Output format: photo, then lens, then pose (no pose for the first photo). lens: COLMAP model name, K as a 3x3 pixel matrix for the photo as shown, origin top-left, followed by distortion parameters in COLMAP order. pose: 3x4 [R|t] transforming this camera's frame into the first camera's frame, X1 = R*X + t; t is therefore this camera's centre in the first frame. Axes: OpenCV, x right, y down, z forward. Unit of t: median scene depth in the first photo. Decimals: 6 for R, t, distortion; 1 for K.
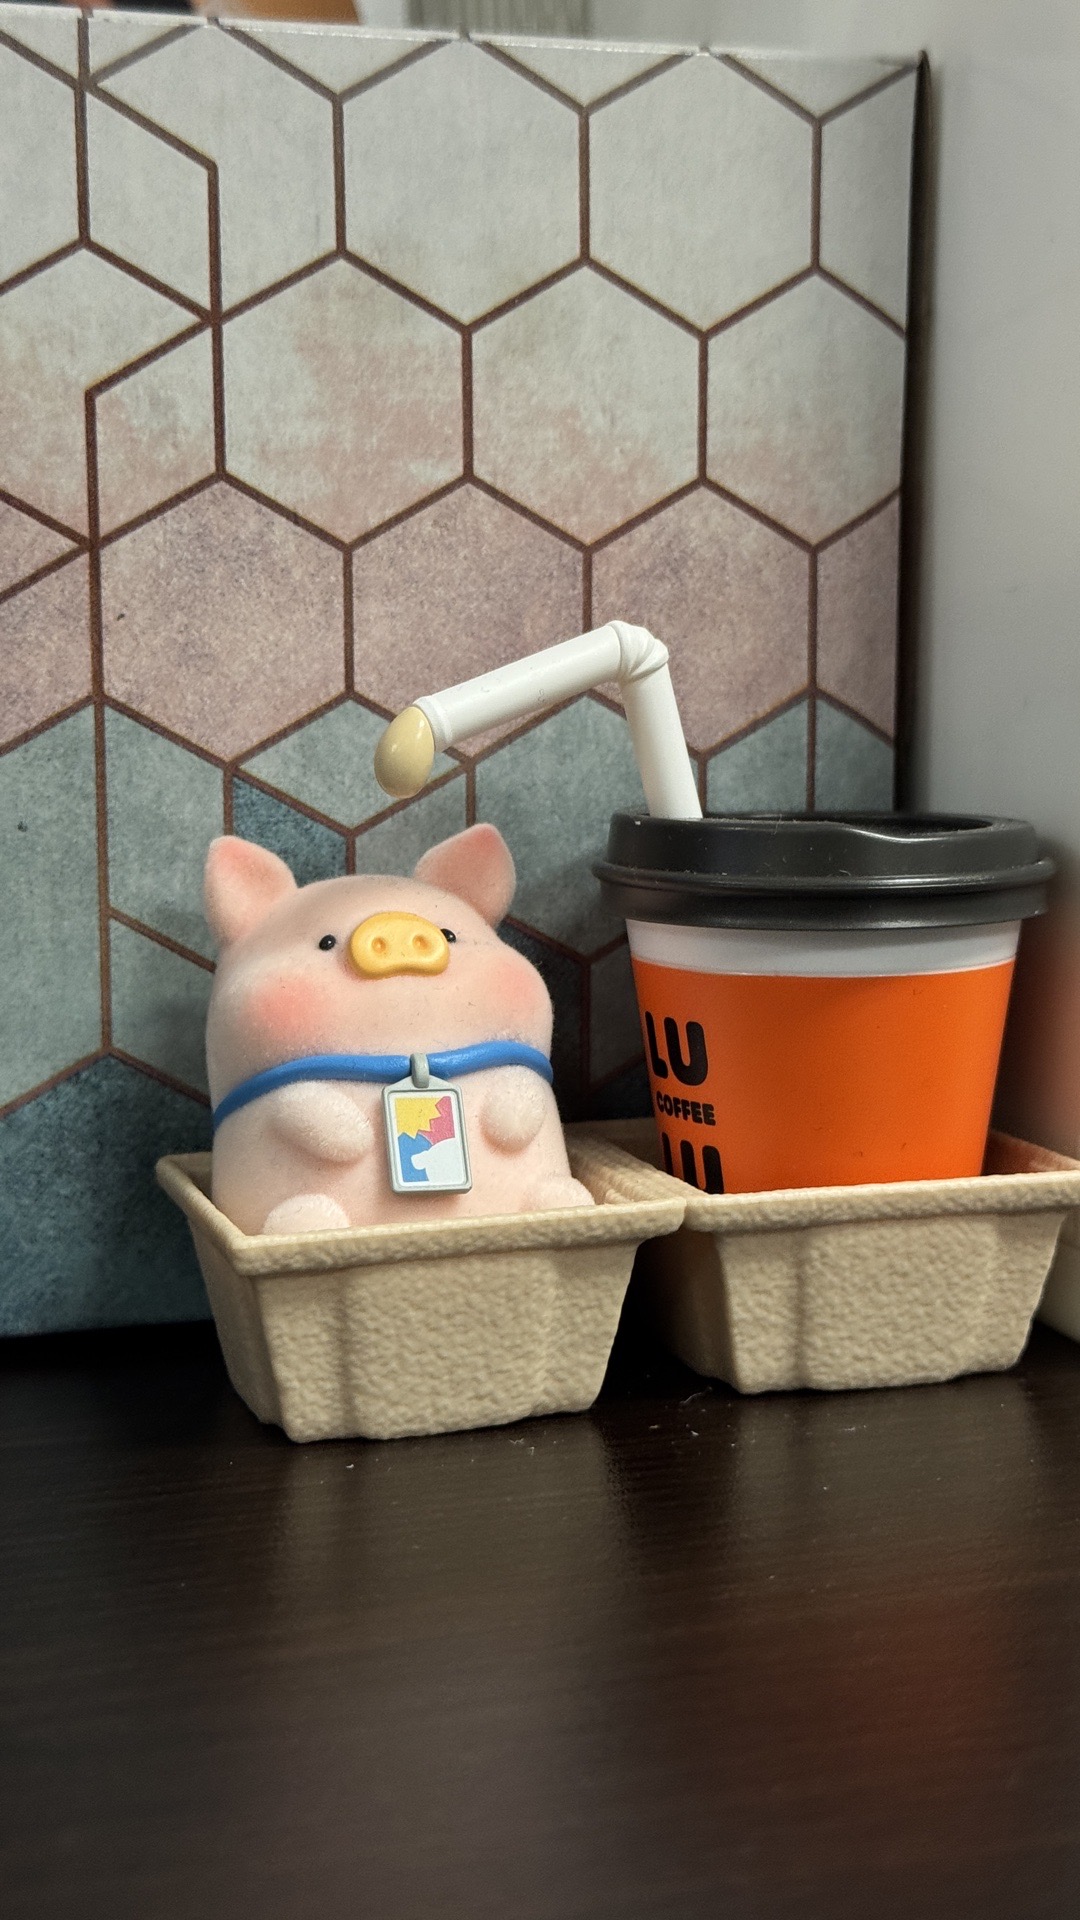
lens RADIAL K [[2838.6, 0, 537.3], [0, 2838.6, 1028.1], [0, 0, 1]] dist [0.142232, -0.471073]
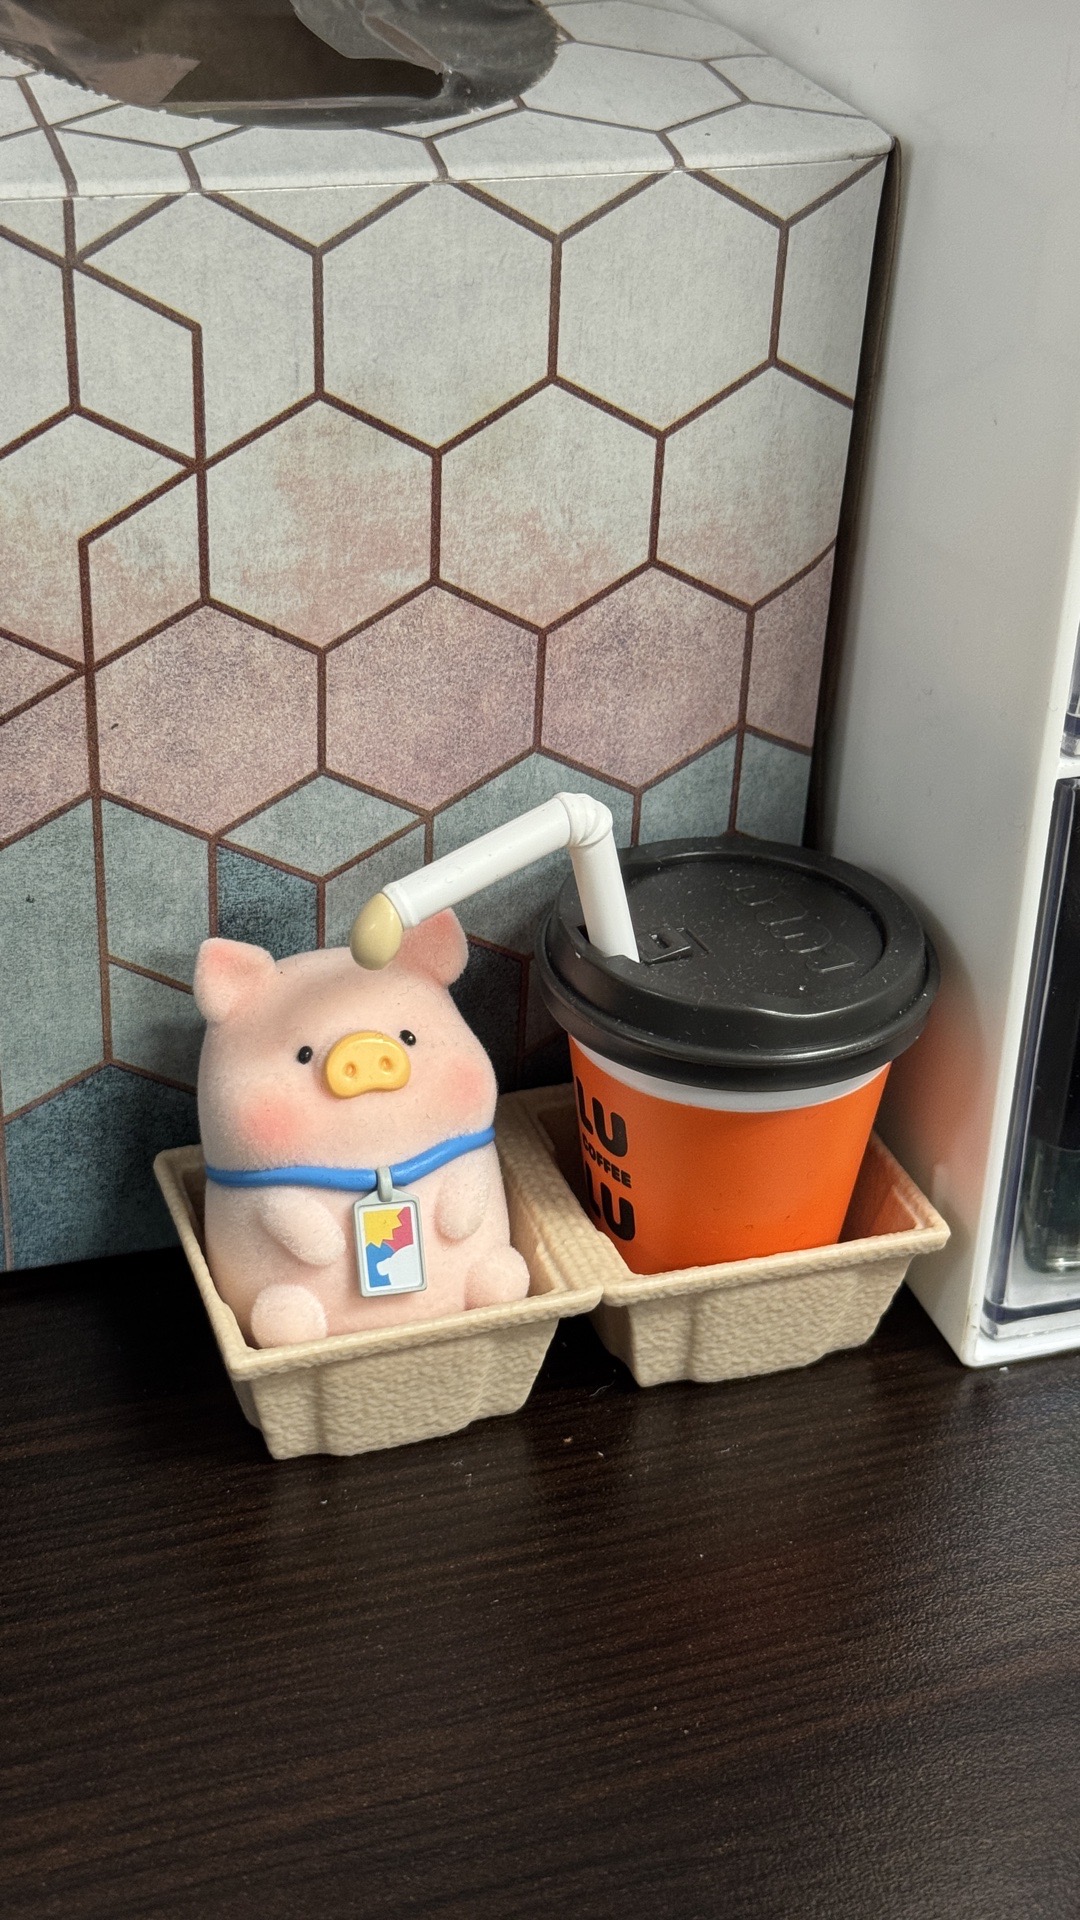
lens RADIAL K [[2838.6, 0, 537.3], [0, 2838.6, 1028.1], [0, 0, 1]] dist [0.142232, -0.471073]
pose [[0.998730, 0.025597, 0.043397, -0.028247], [-0.041441, 0.907214, 0.418624, -0.499610], [-0.028655, -0.419891, 0.907122, -0.044956]]
